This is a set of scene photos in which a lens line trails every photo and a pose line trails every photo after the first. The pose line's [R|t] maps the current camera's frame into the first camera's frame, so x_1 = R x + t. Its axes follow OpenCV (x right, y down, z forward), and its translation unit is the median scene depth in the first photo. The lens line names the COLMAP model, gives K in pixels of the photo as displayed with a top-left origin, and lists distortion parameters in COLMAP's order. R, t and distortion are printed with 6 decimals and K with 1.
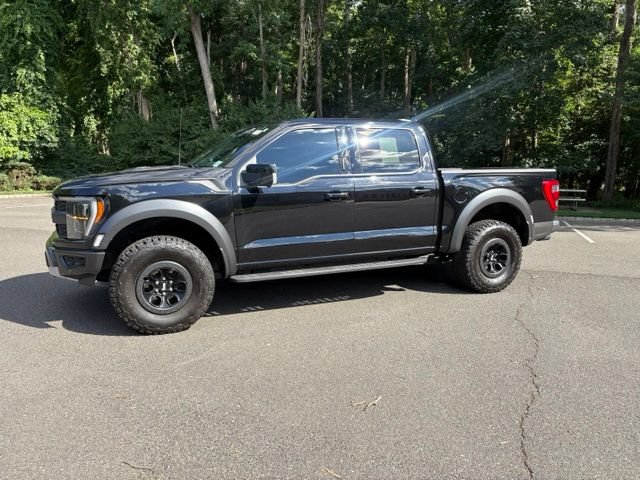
lens RADIAL K [[485.8, 0, 320.1], [0, 485.8, 238.0], [0, 0, 1]] dist [0.042740, -0.042538]
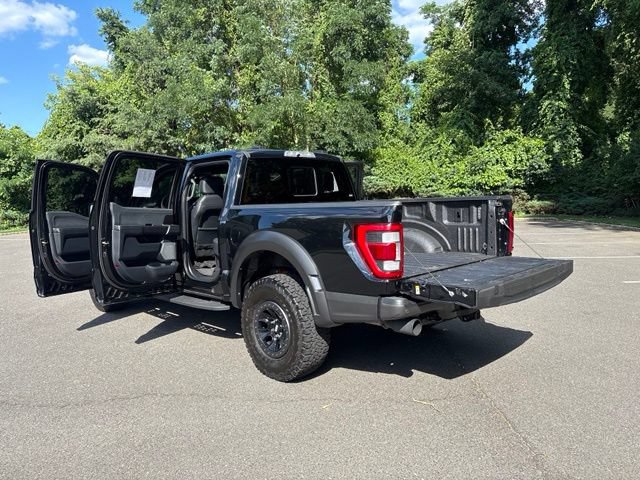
lens RADIAL K [[485.8, 0, 323.8], [0, 485.8, 239.8], [0, 0, 1]] dist [0.042740, -0.042538]
pose [[0.348807, 0.069217, -0.934635, 0.280252], [-0.105875, 0.993795, 0.034086, -0.032227], [0.931195, 0.087066, 0.353971, 0.220760]]
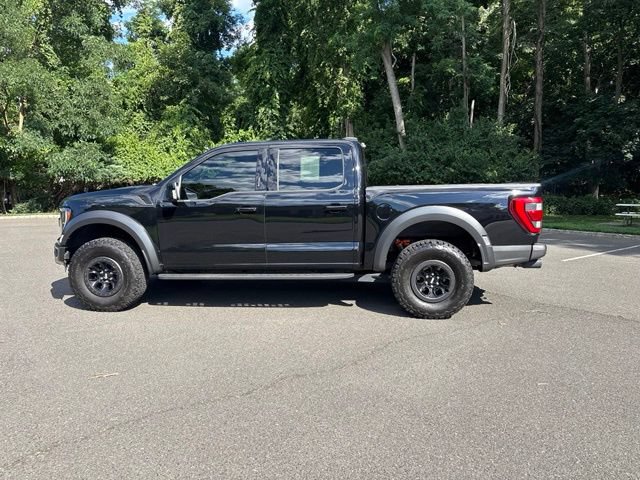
lens RADIAL K [[485.8, 0, 322.3], [0, 485.8, 240.6], [0, 0, 1]] dist [0.042740, -0.042538]
pose [[0.866124, 0.044948, -0.497805, 0.171679], [-0.059687, 0.998123, -0.013726, -0.002768], [0.496253, 0.041601, 0.867180, 0.026913]]
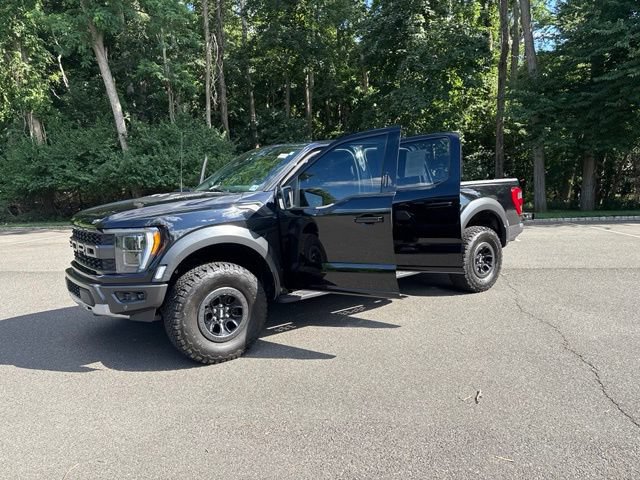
lens RADIAL K [[485.8, 0, 320.9], [0, 485.8, 236.3], [0, 0, 1]] dist [0.042740, -0.042538]
pose [[0.973677, -0.068654, 0.217346, -0.066085], [0.076395, 0.996701, -0.027407, -0.002853], [-0.214747, 0.043290, 0.975710, -0.002902]]
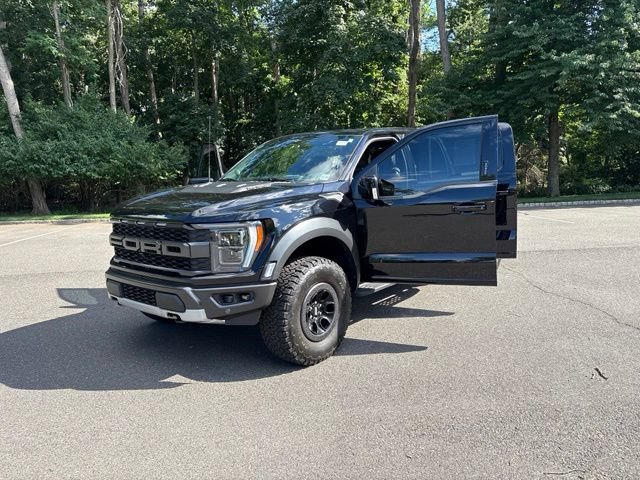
lens RADIAL K [[485.8, 0, 326.3], [0, 485.8, 238.2], [0, 0, 1]] dist [0.042740, -0.042538]
pose [[0.893209, -0.101333, 0.438075, -0.140090], [0.104320, 0.994393, 0.017316, -0.010608], [-0.437373, 0.030233, 0.898772, 0.031447]]
